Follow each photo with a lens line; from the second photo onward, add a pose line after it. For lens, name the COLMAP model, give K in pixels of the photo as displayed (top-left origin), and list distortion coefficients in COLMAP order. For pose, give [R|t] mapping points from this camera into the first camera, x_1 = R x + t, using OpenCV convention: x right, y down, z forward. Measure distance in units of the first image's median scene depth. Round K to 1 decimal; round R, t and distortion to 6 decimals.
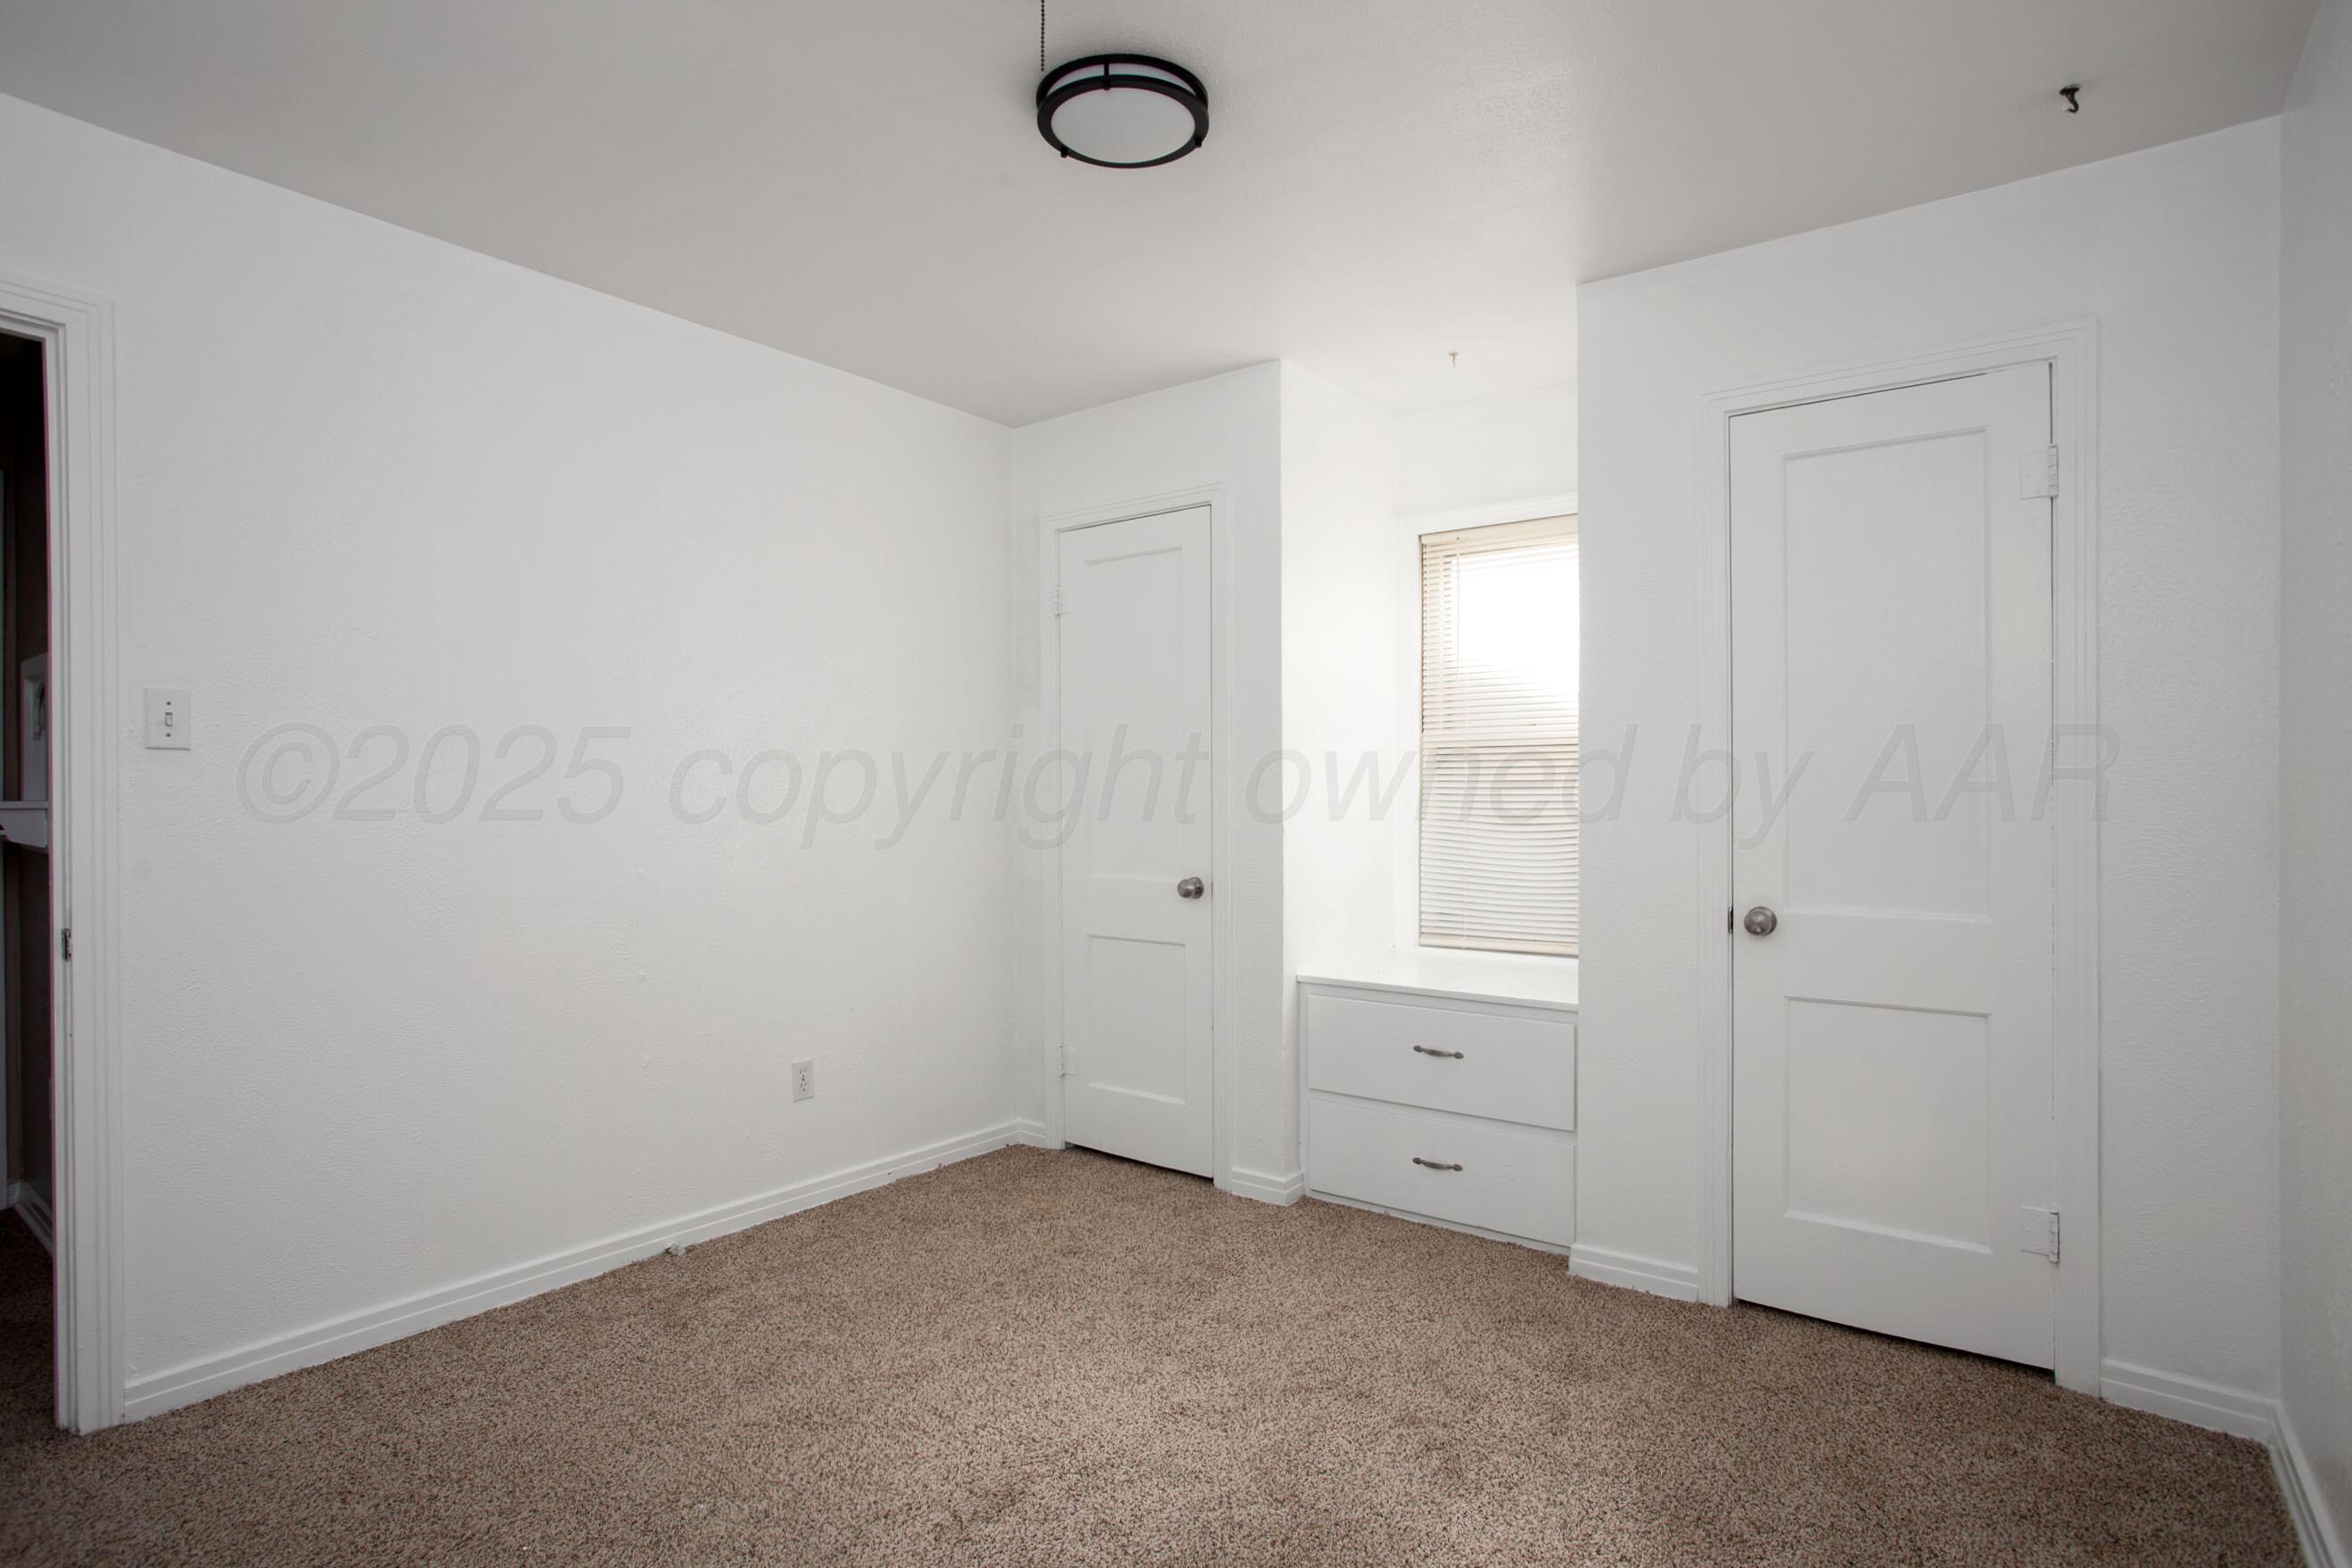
lens RADIAL K [[1186.2, 0, 1240.1], [0, 1186.2, 783.1], [0, 0, 1]] dist [-0.065212, 0.031295]
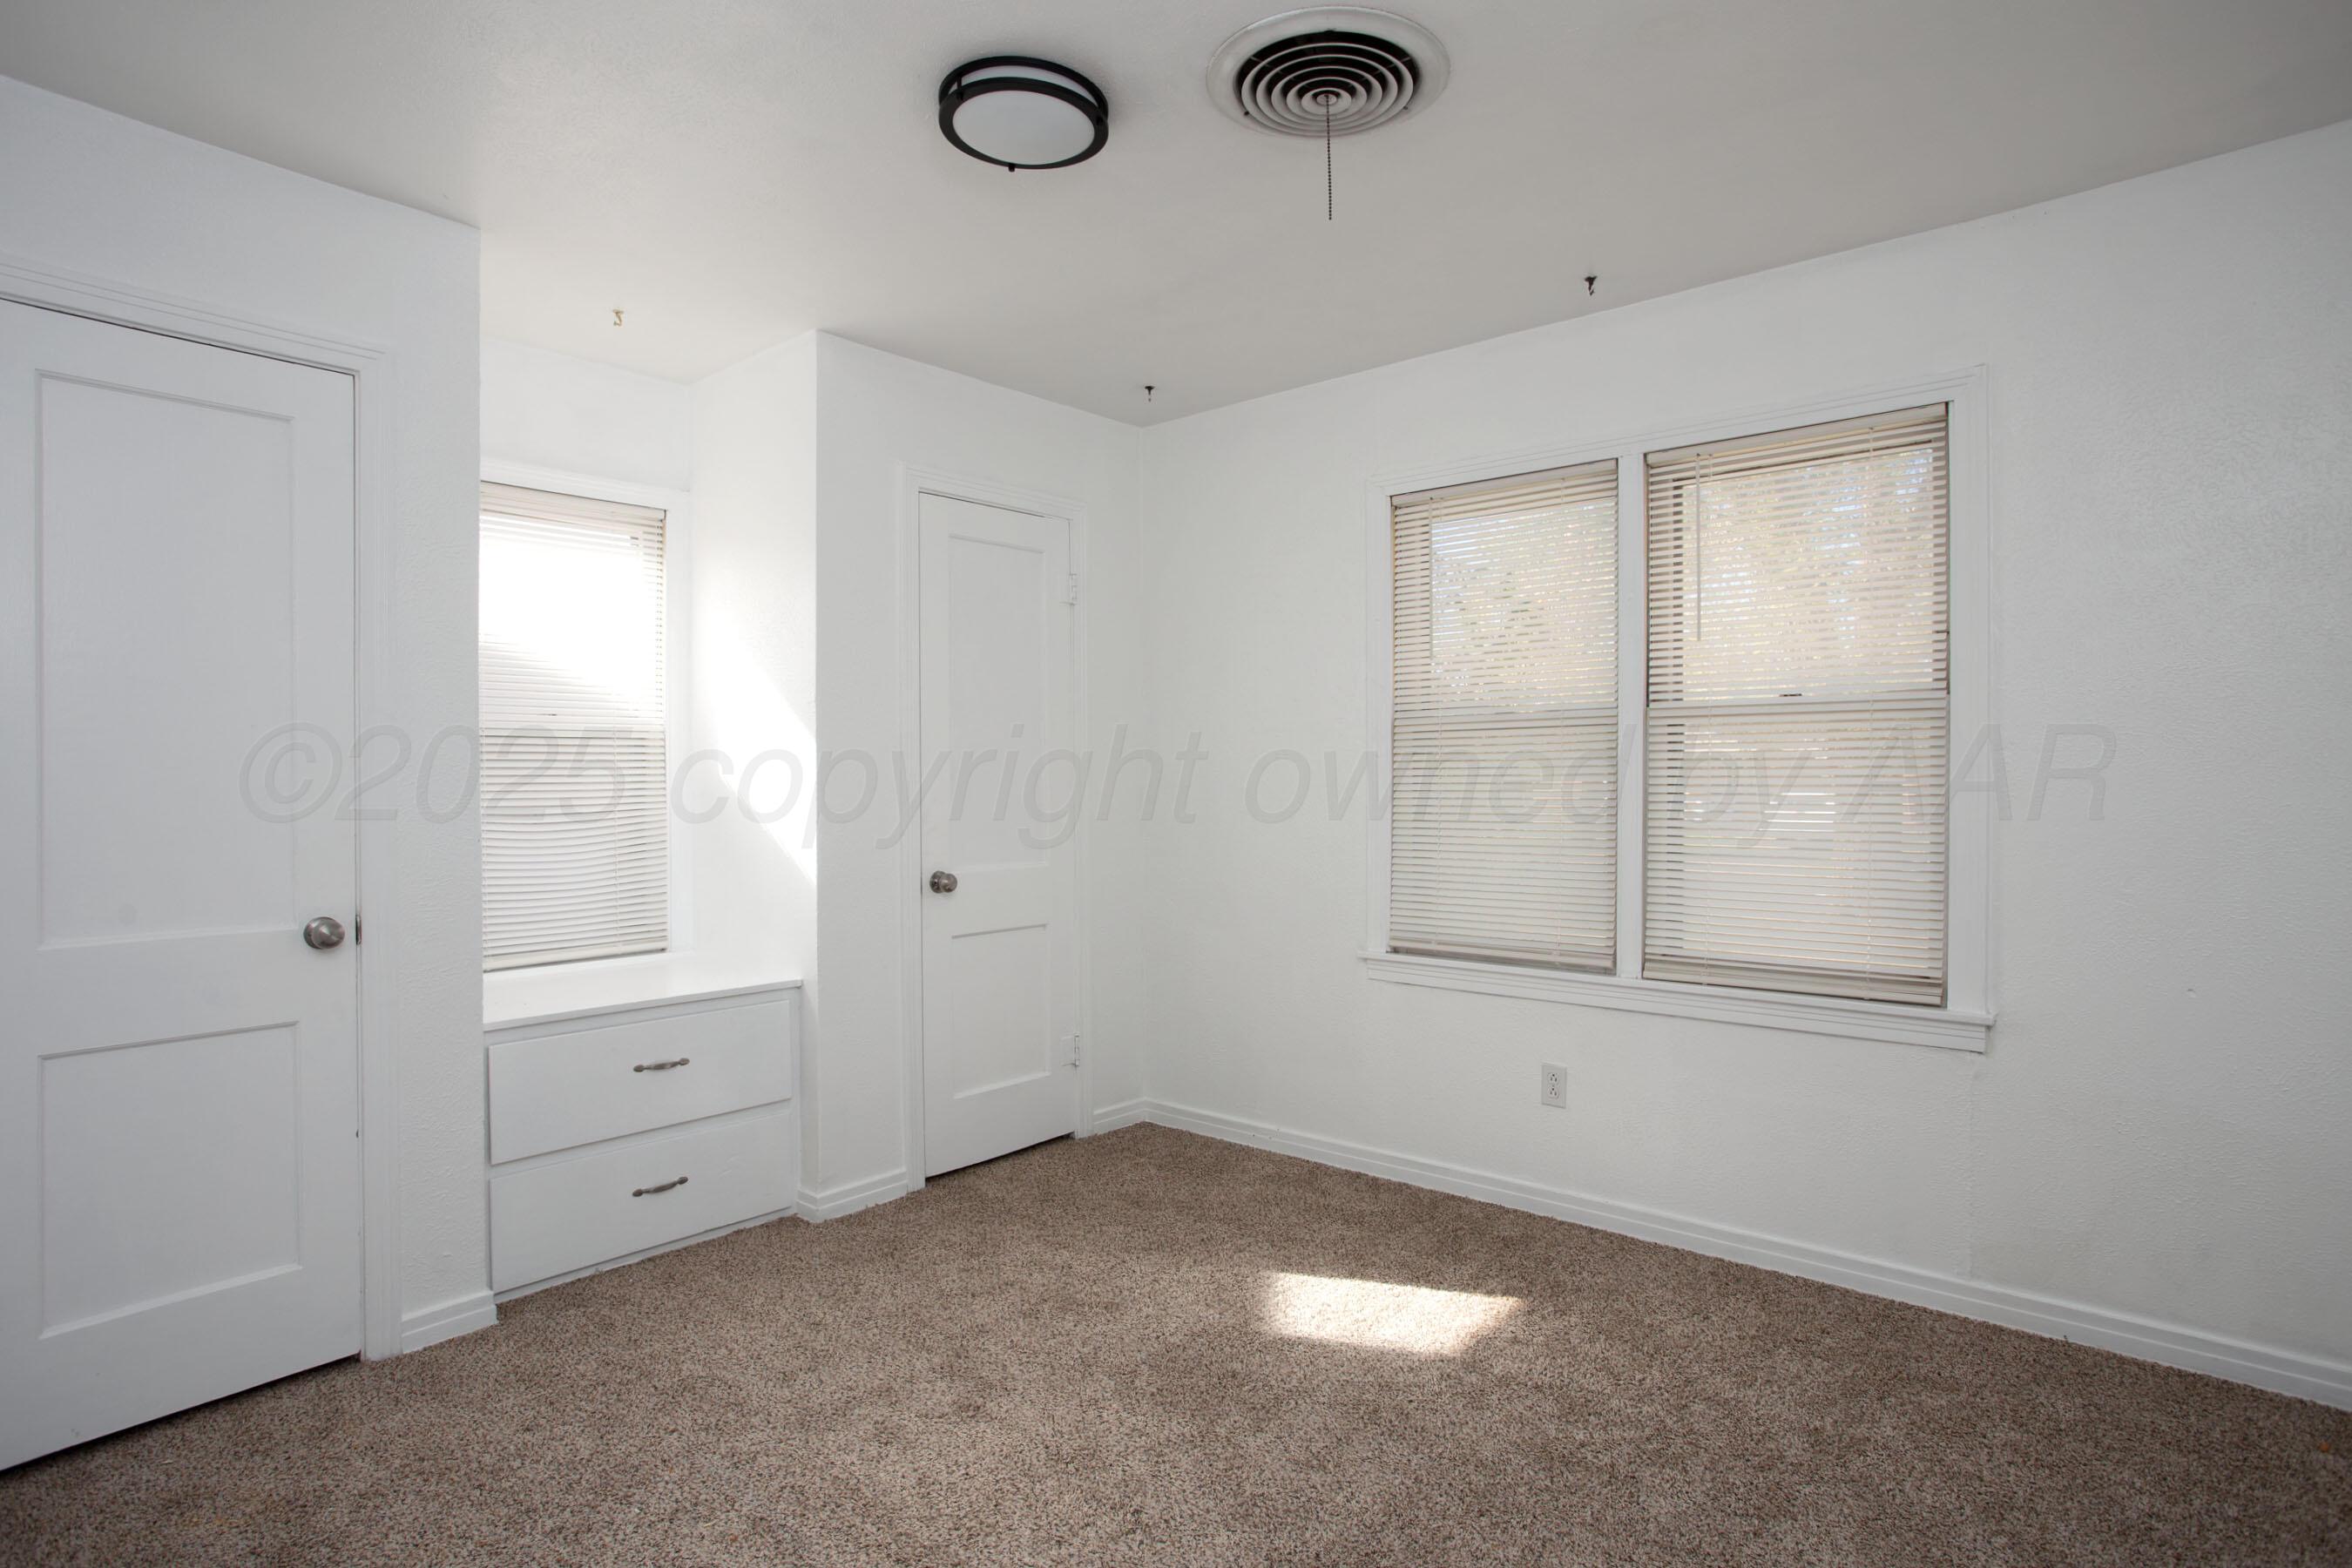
lens RADIAL K [[1156.5, 0, 1176.0], [0, 1156.5, 784.0], [0, 0, 1]] dist [-0.031856, 0.009325]
pose [[0.119877, -0.007227, 0.992762, -0.722387], [0.005505, 0.999963, 0.006615, 0.003536], [-0.992773, 0.004672, 0.119912, 0.521136]]
